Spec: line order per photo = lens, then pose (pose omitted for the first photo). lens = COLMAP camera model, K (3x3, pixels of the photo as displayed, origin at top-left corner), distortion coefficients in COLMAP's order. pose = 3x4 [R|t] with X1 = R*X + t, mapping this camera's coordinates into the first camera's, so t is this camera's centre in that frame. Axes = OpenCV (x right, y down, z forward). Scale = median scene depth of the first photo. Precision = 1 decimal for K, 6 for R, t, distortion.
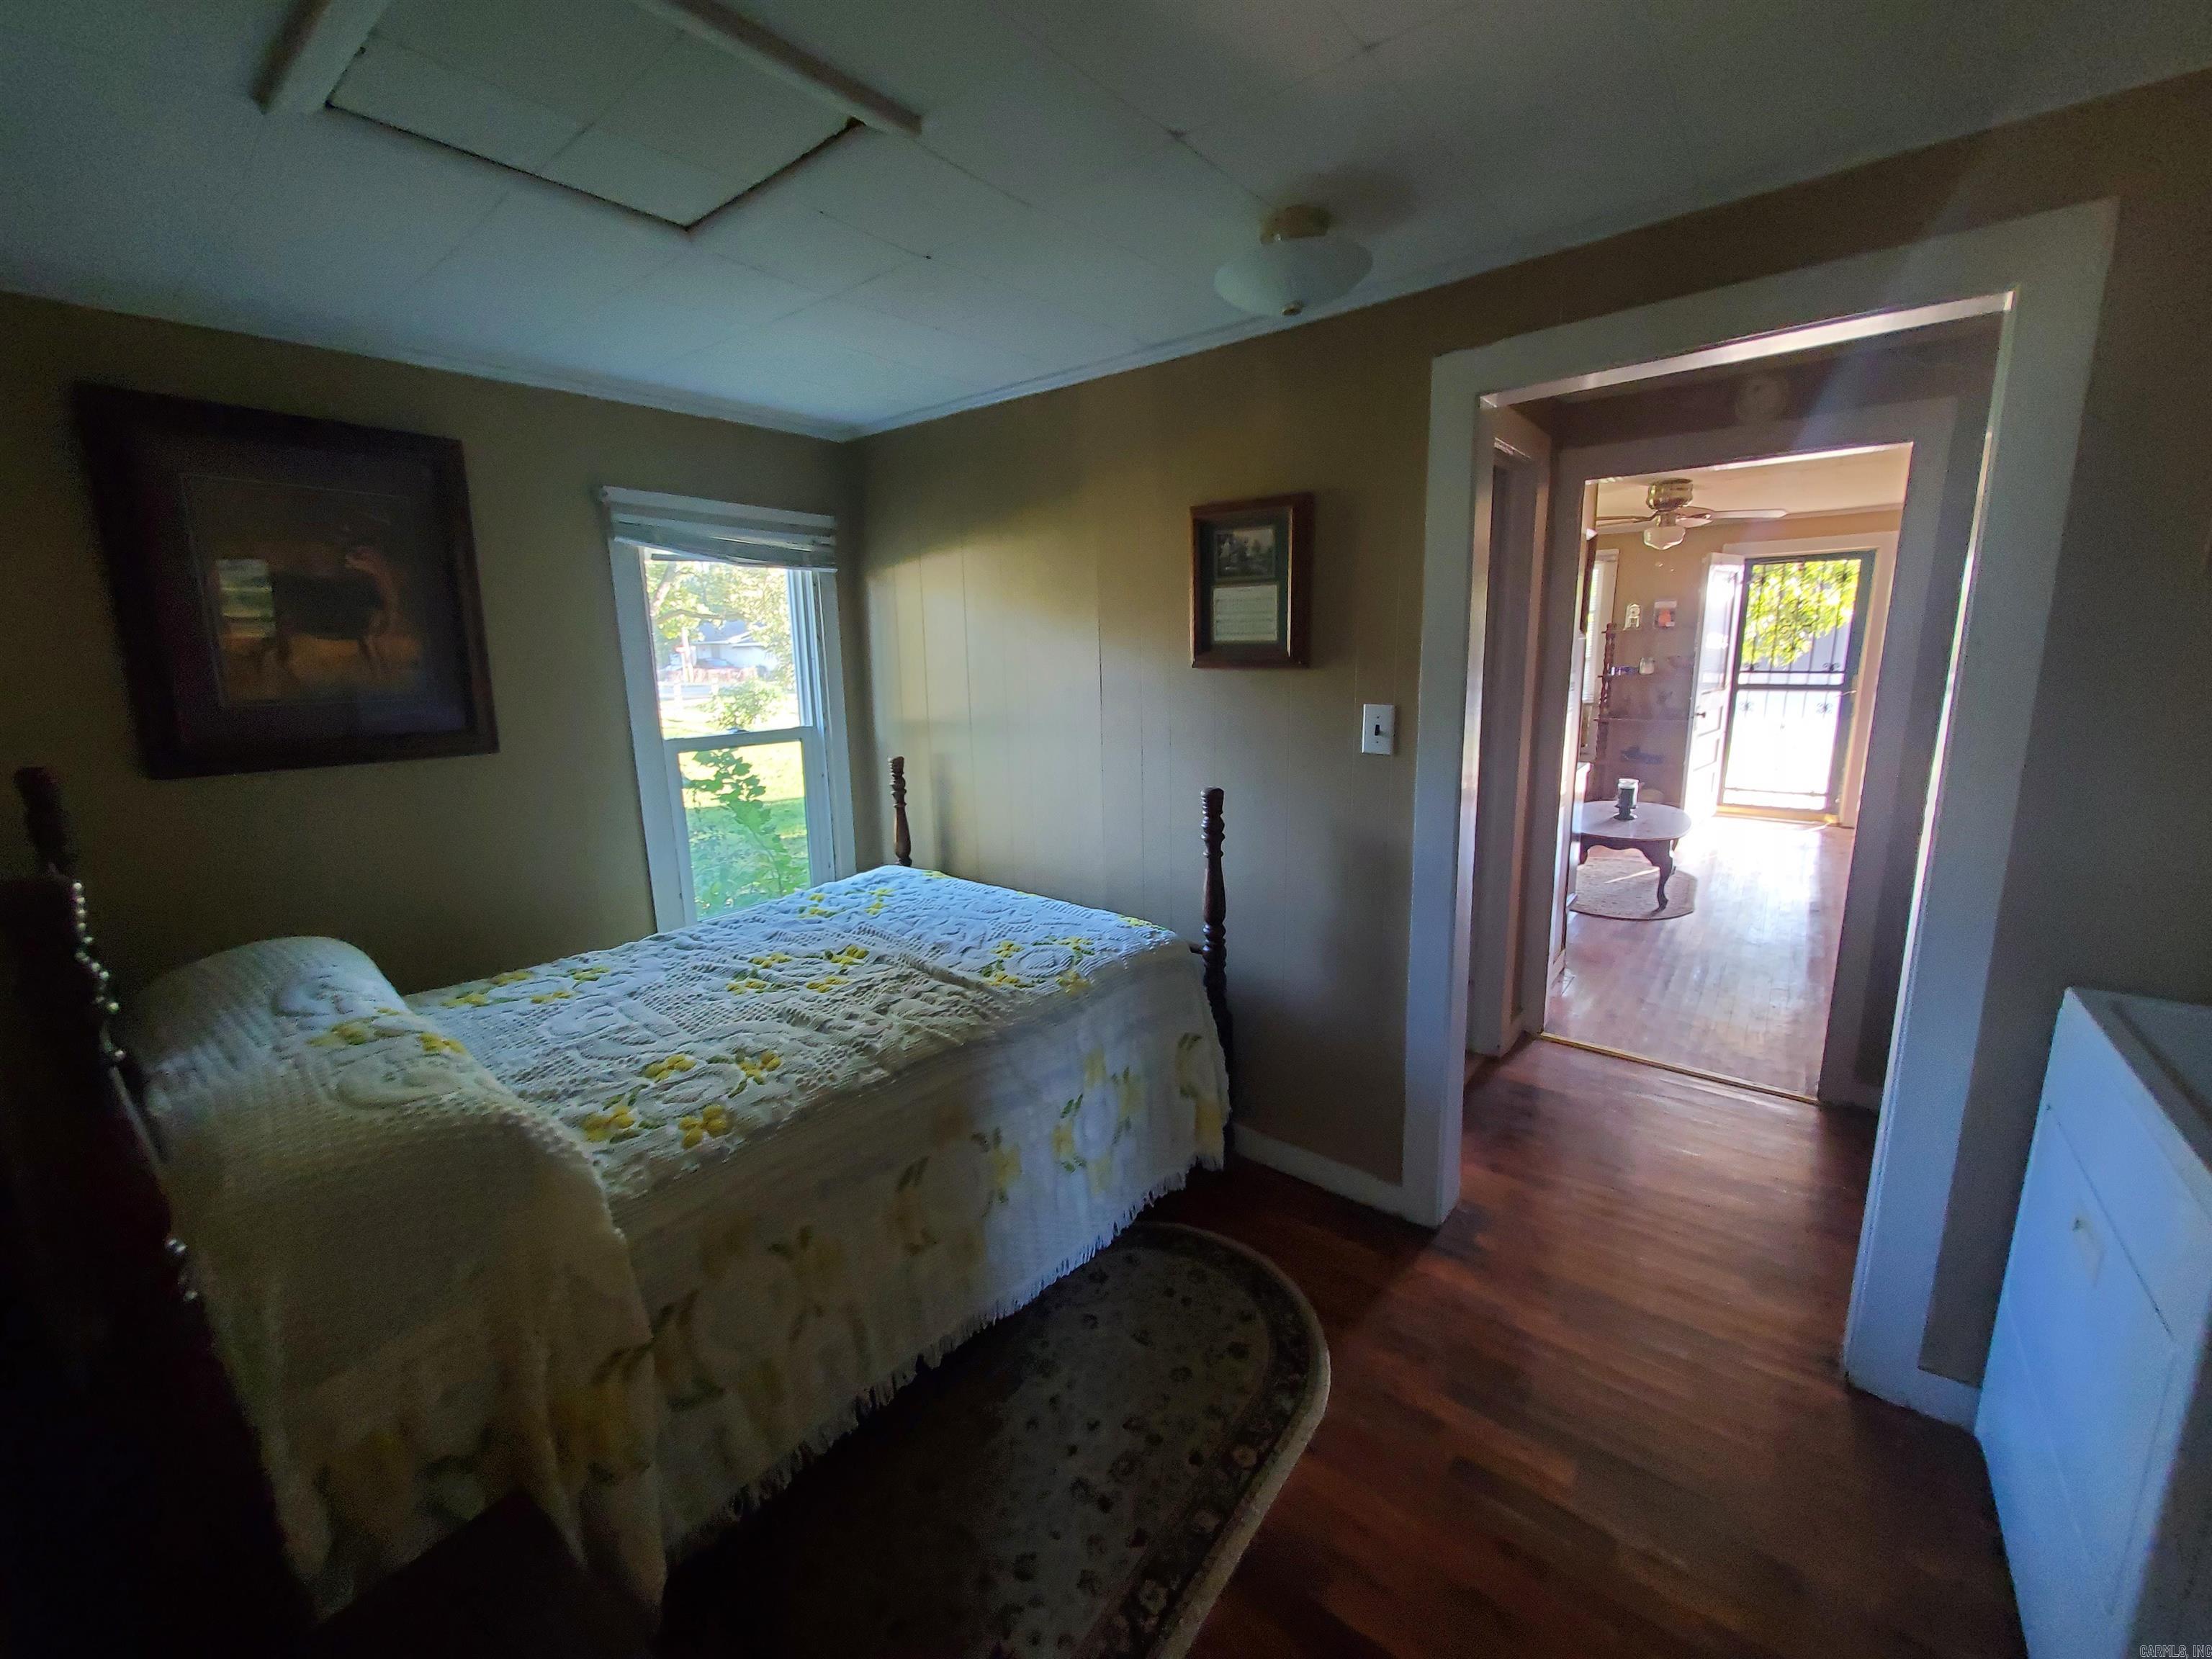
lens RADIAL K [[874.0, 0, 1100.4], [0, 874.0, 821.1], [0, 0, 1]] dist [-0.002389, -0.000313]
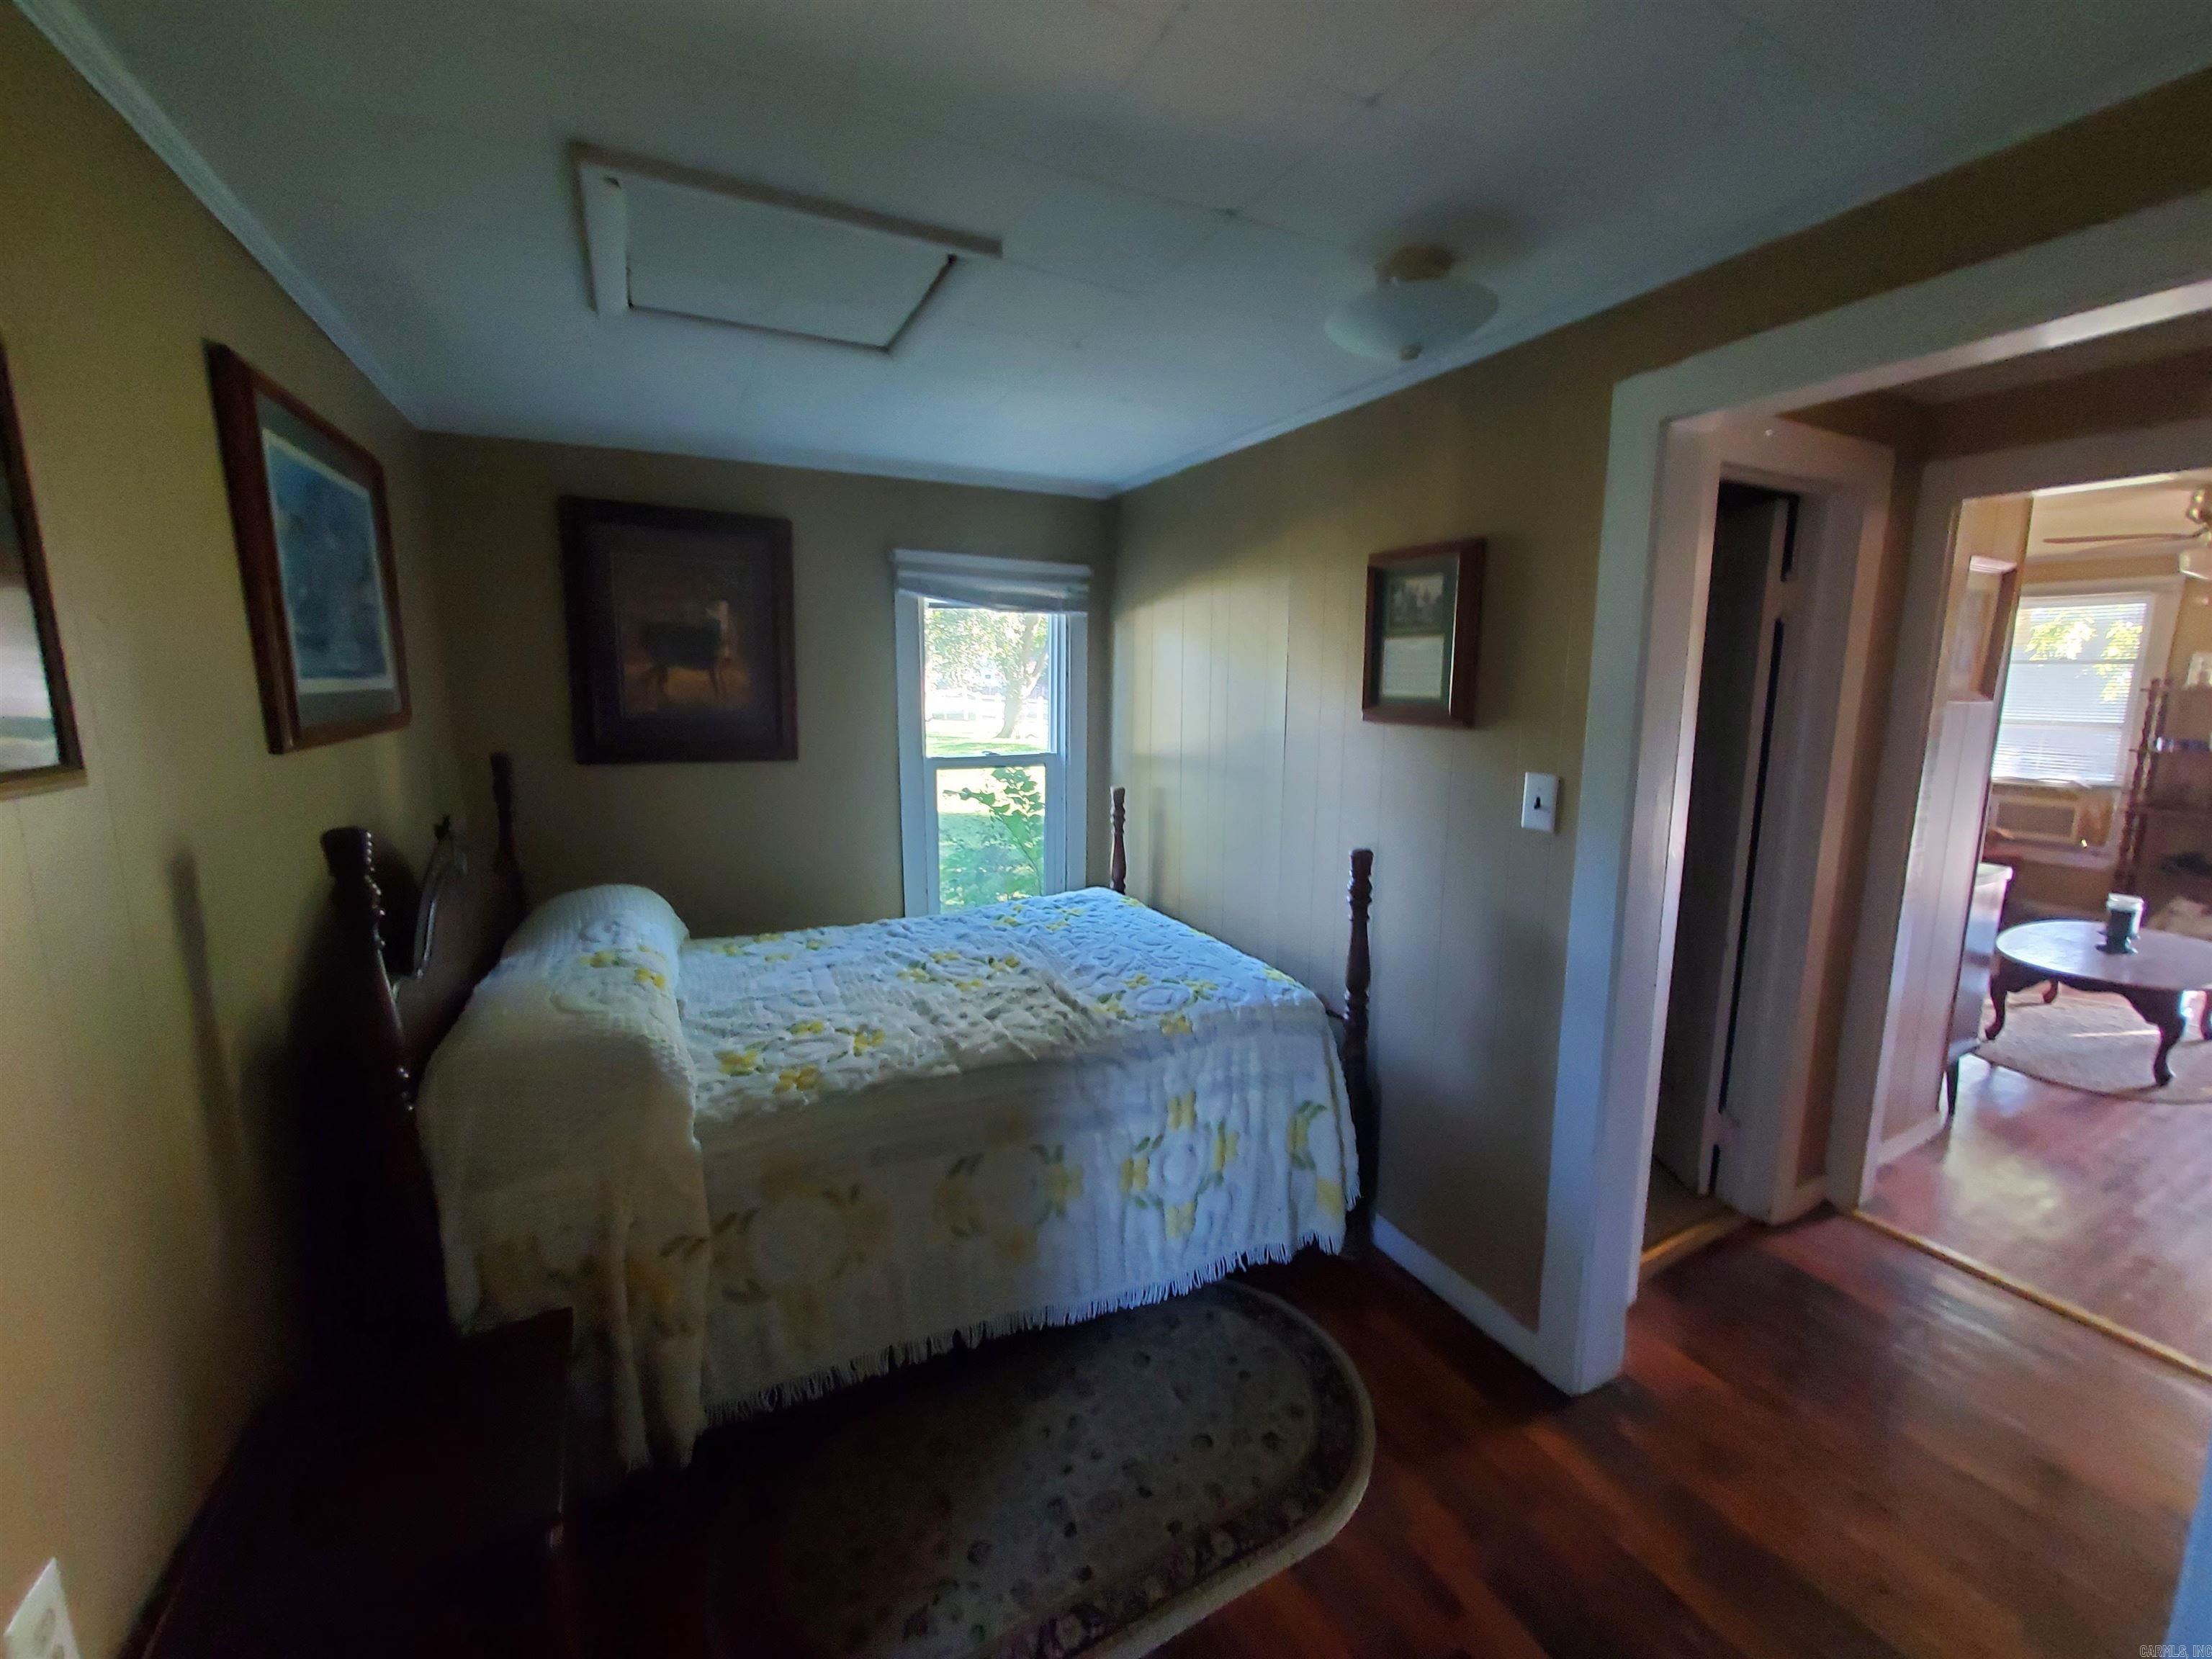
lens RADIAL K [[875.5, 0, 1109.6], [0, 875.5, 821.2], [0, 0, 1]] dist [-0.001411, -0.000325]
pose [[0.911620, 0.094232, -0.400085, 0.275195], [-0.106700, 0.994251, -0.008945, -0.031661], [0.396942, 0.050844, 0.916434, 0.022321]]
